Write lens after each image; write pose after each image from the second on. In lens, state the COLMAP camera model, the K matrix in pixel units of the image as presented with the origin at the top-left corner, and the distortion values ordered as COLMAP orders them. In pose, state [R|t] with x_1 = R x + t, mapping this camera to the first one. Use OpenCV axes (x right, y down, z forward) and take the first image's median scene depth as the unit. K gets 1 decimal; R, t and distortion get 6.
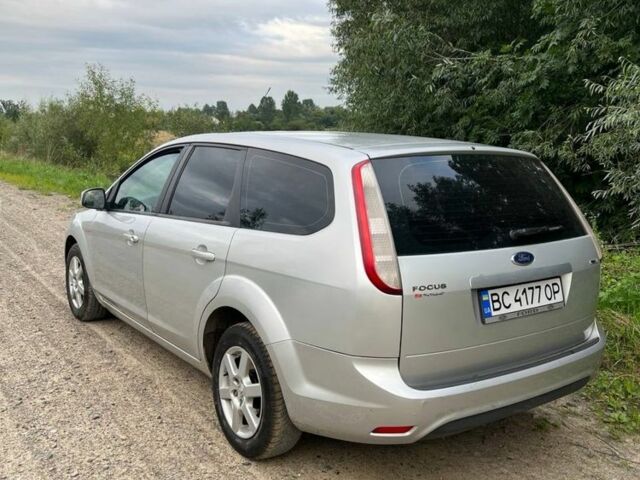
lens RADIAL K [[641.4, 0, 320.0], [0, 641.4, 240.0], [0, 0, 1]] dist [0.141695, -0.338599]
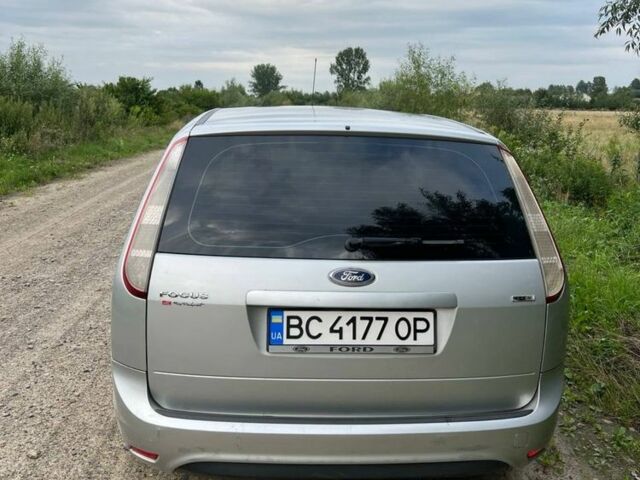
lens RADIAL K [[641.4, 0, 320.0], [0, 641.4, 240.0], [0, 0, 1]] dist [0.141695, -0.338599]
pose [[0.851246, 0.108869, -0.513350, 0.627902], [-0.092475, 0.994055, 0.057472, -0.050824], [0.516555, -0.001450, 0.856253, 0.331063]]
